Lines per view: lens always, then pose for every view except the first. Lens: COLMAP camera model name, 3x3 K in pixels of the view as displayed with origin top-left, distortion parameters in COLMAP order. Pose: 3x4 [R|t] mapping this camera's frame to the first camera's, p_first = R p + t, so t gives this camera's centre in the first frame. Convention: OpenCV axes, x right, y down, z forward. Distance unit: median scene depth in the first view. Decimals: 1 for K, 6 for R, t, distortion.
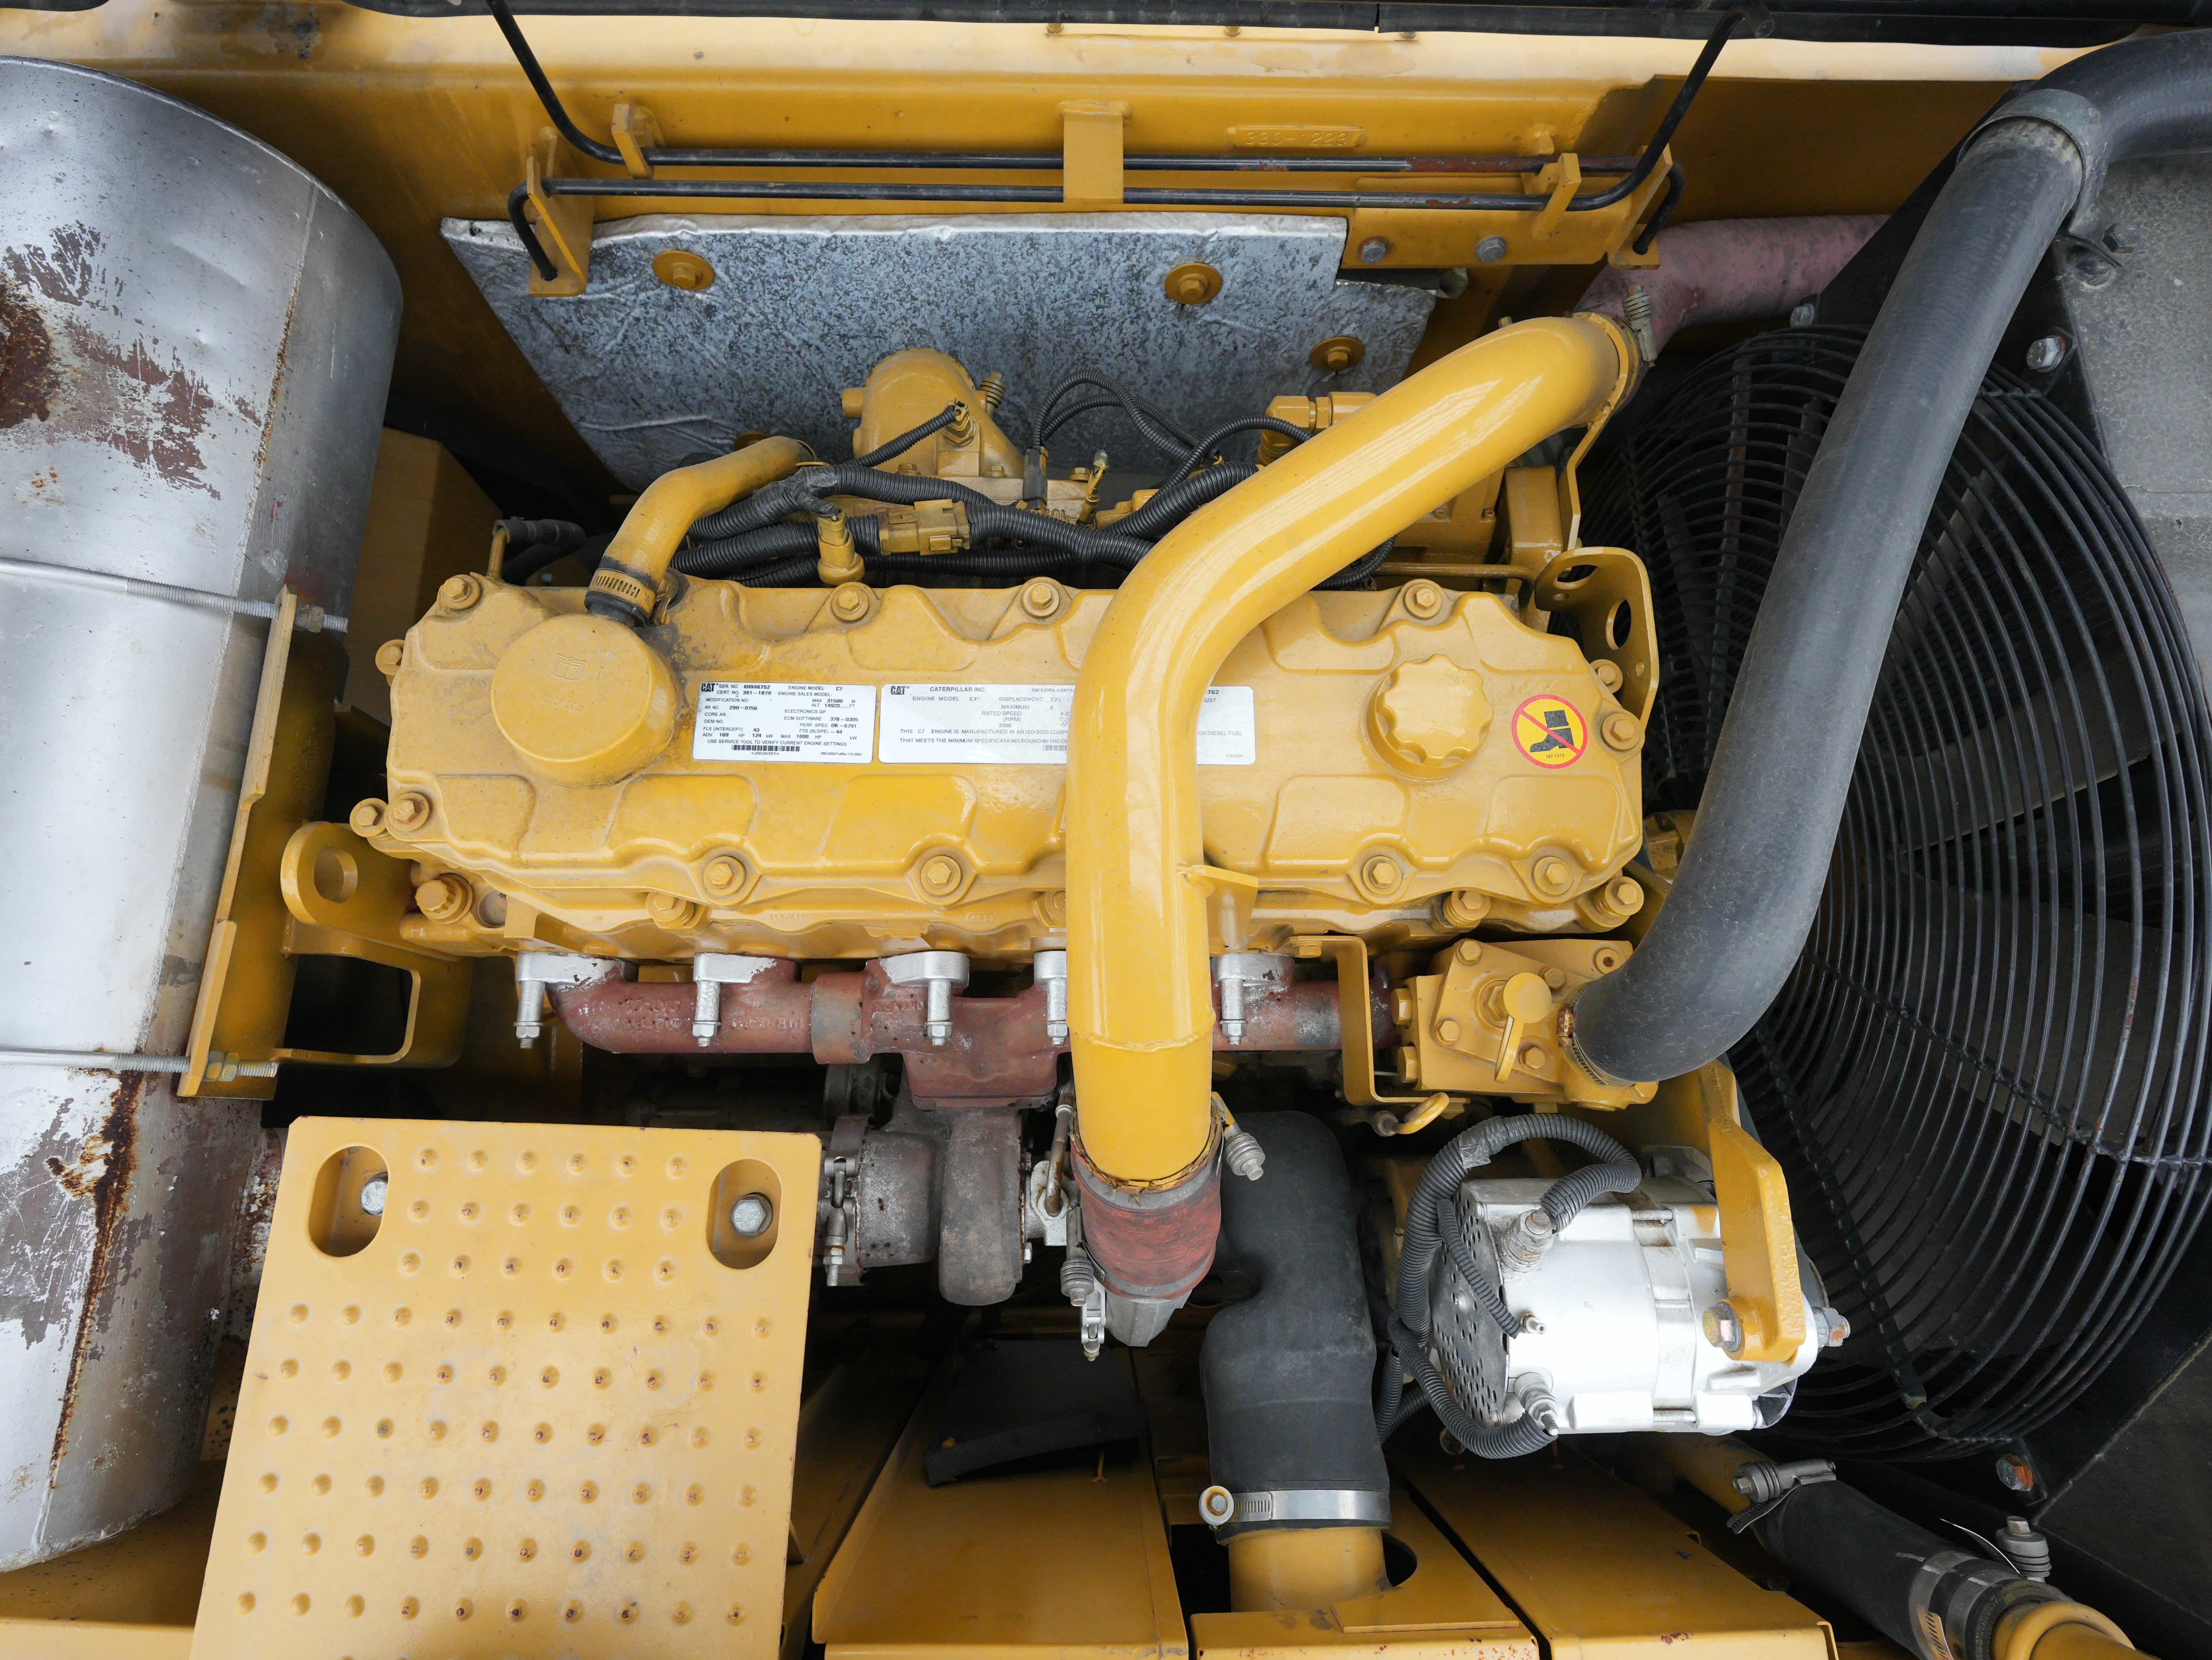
lens RADIAL K [[1177.2, 0, 1104.6], [0, 1177.2, 833.4], [0, 0, 1]] dist [-0.010315, 0.005892]
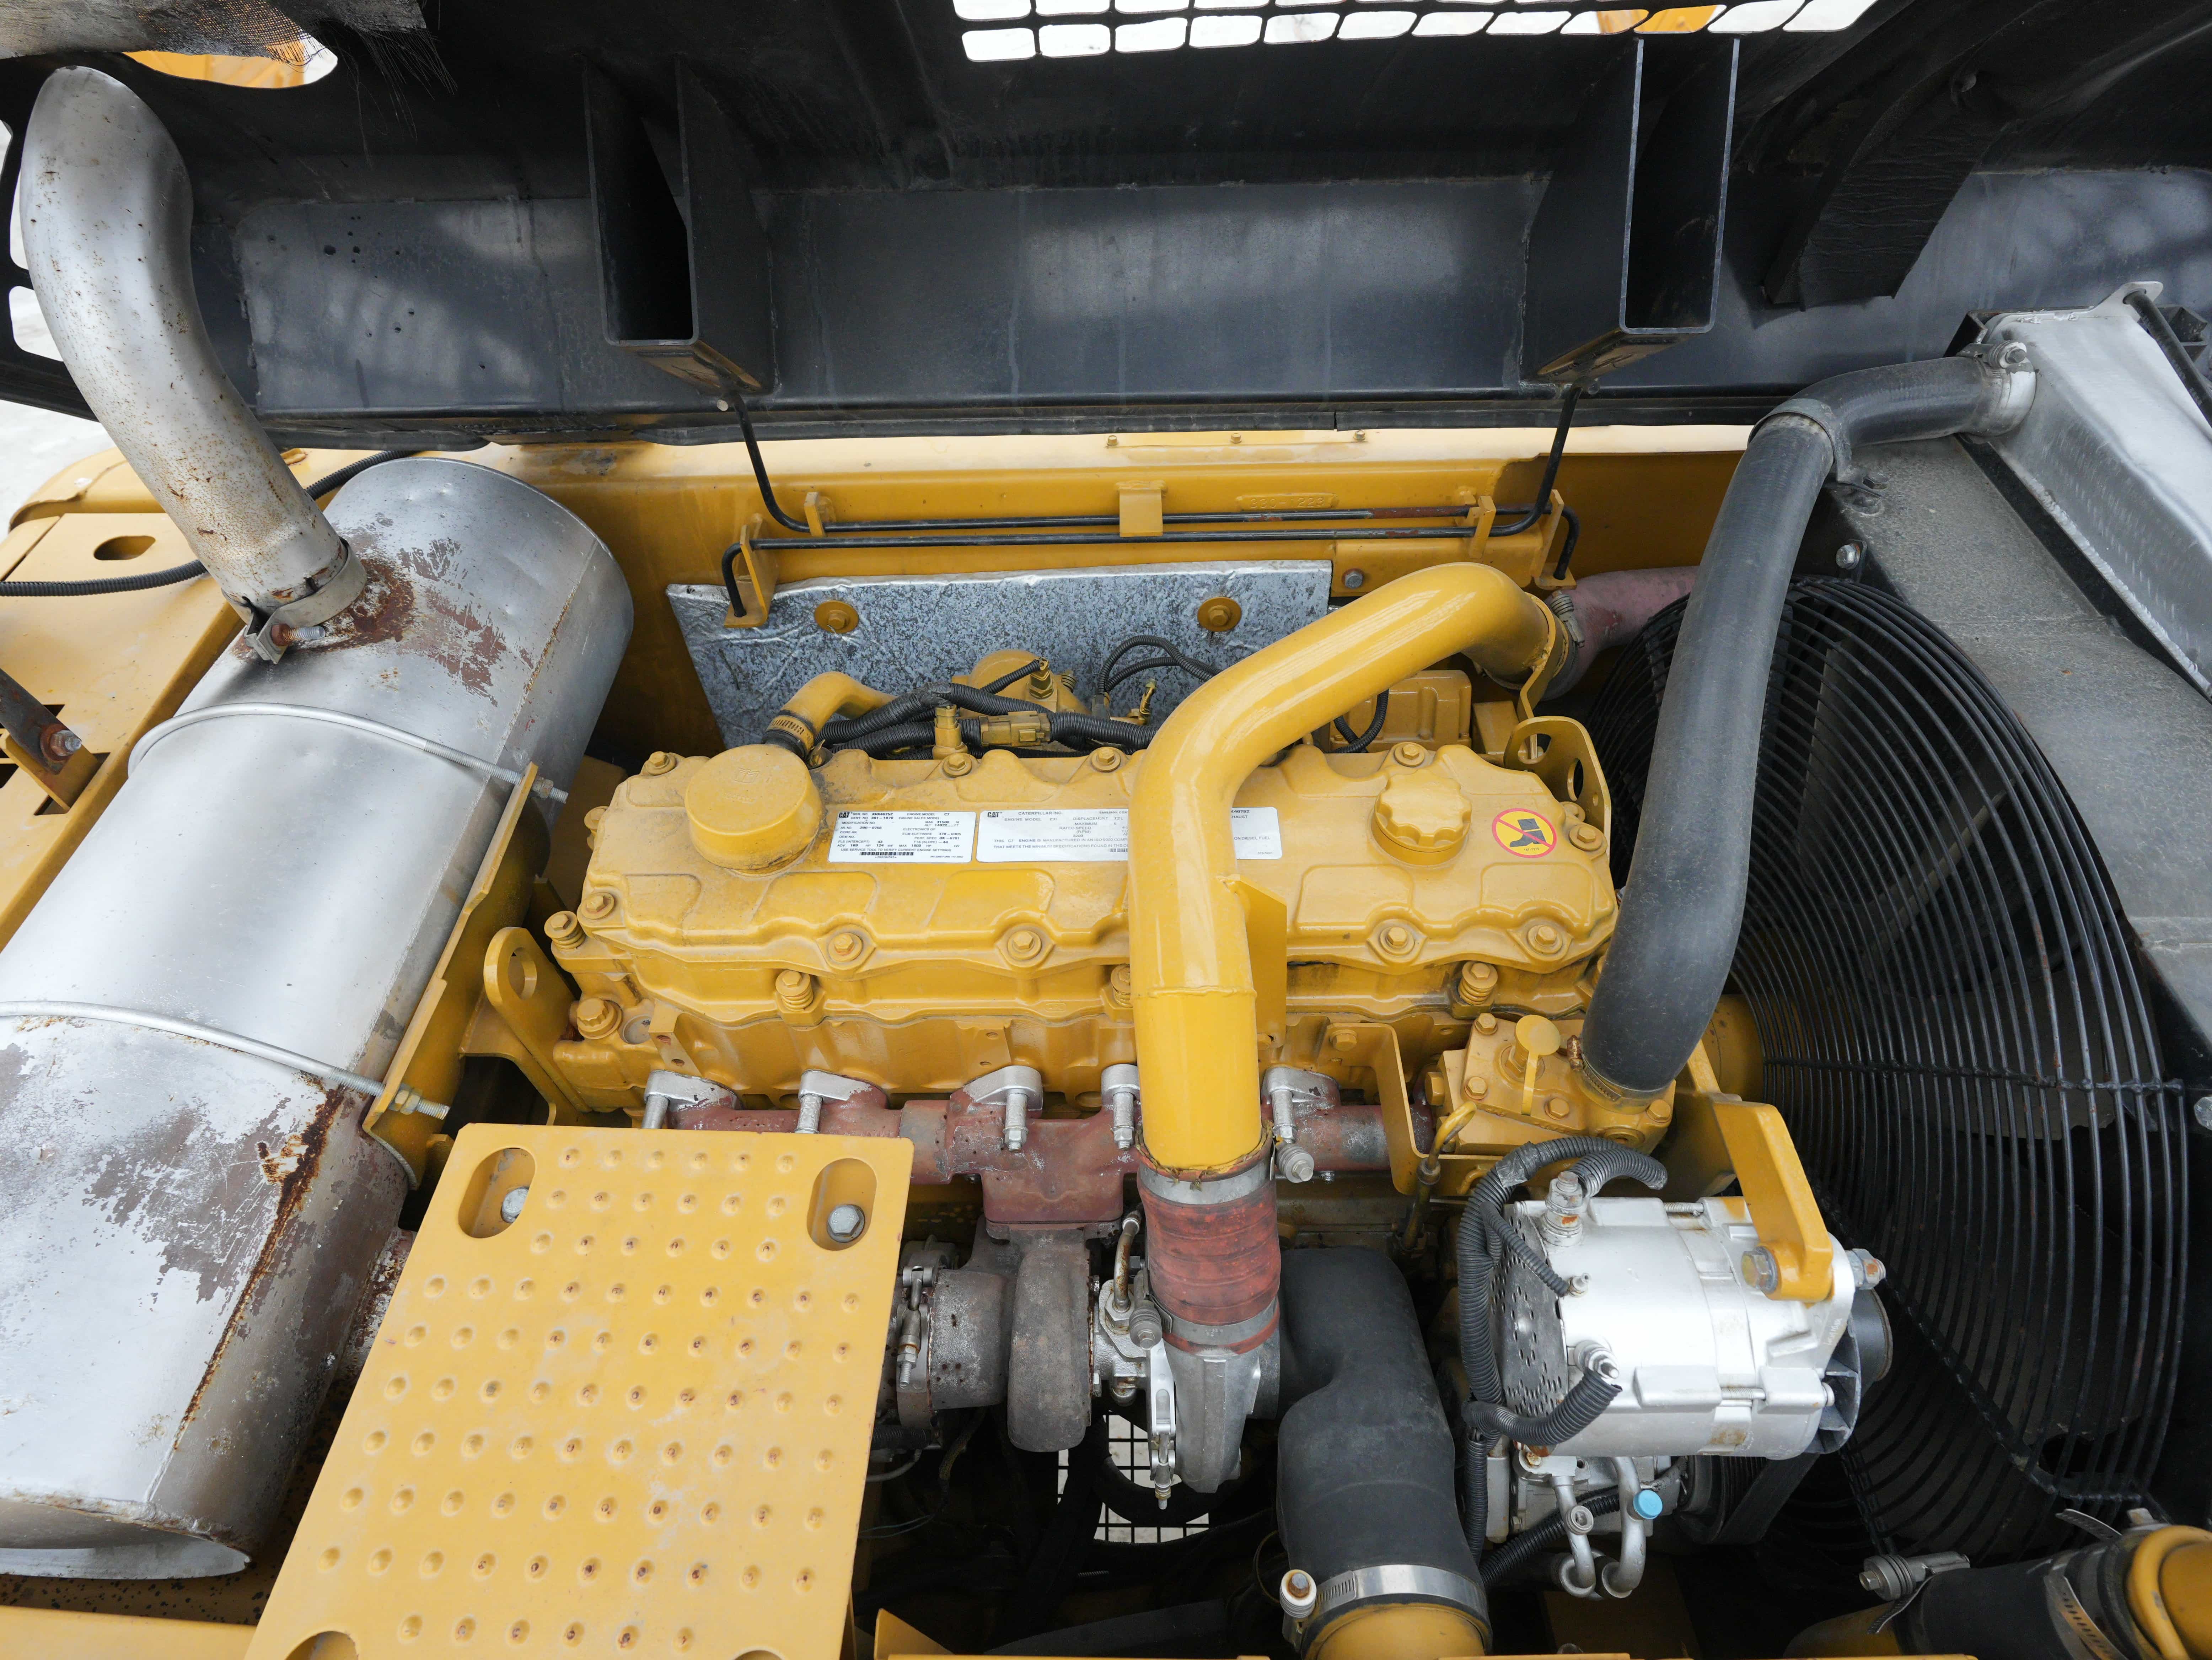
lens RADIAL K [[1177.2, 0, 1106.1], [0, 1177.2, 829.1], [0, 0, 1]] dist [-0.010315, 0.005892]
pose [[0.998640, -0.028217, -0.043849, -0.000005], [0.006646, 0.902949, -0.429697, 0.424249], [0.051719, 0.428821, 0.901908, -0.120188]]
